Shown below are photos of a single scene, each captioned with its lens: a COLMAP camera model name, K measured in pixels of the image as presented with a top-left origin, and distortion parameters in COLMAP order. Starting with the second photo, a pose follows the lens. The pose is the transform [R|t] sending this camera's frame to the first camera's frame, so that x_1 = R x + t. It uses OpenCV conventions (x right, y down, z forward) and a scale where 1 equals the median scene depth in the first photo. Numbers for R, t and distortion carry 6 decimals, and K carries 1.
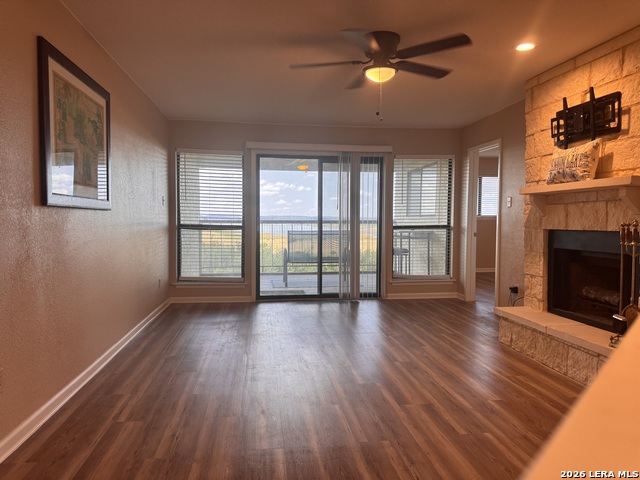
lens RADIAL K [[449.6, 0, 321.6], [0, 449.6, 240.7], [0, 0, 1]] dist [0.056413, -0.067127]
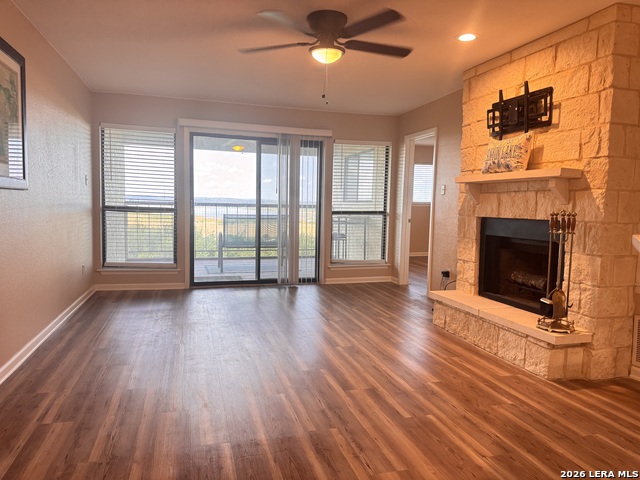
lens RADIAL K [[449.6, 0, 319.6], [0, 449.6, 242.6], [0, 0, 1]] dist [0.056413, -0.067127]
pose [[0.989355, 0.003902, 0.145472, -0.021469], [-0.009830, 0.999149, 0.040055, -0.004343], [-0.145192, -0.041058, 0.988551, 0.020471]]
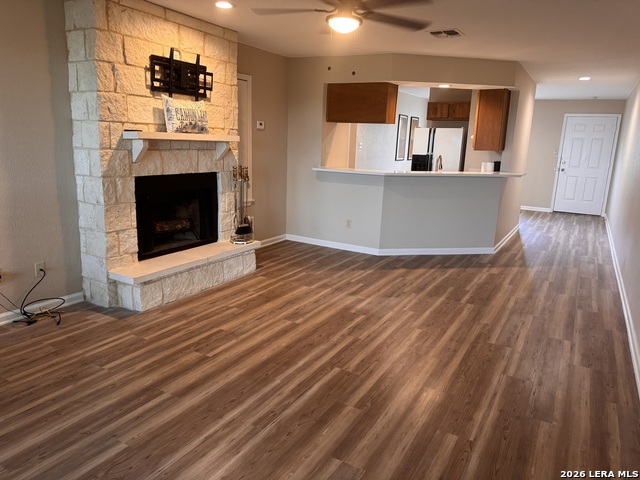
lens RADIAL K [[449.6, 0, 320.7], [0, 449.6, 241.8], [0, 0, 1]] dist [0.056413, -0.067127]
pose [[-0.785557, -0.164712, 0.596464, -0.395763], [-0.007001, 0.966226, 0.257600, -0.141934], [-0.618749, 0.198184, -0.760179, 1.529704]]
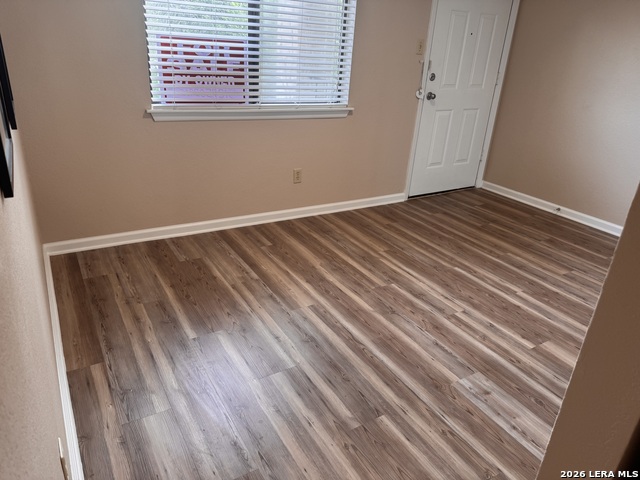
lens RADIAL K [[449.6, 0, 320.8], [0, 449.6, 241.5], [0, 0, 1]] dist [0.056413, -0.067127]
pose [[-0.912235, 0.105989, -0.395719, 0.760649], [-0.085402, 0.895529, 0.436732, -0.018660], [0.400666, 0.432197, -0.807881, -0.424973]]
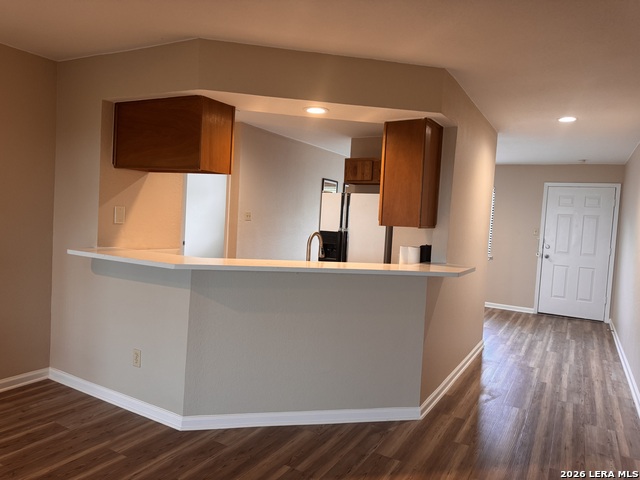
lens RADIAL K [[449.6, 0, 319.2], [0, 449.6, 241.9], [0, 0, 1]] dist [0.056413, -0.067127]
pose [[-0.789619, -0.080204, 0.608333, -0.271135], [-0.027965, 0.995094, 0.094897, -0.097065], [-0.612959, 0.057921, -0.787989, 0.733913]]
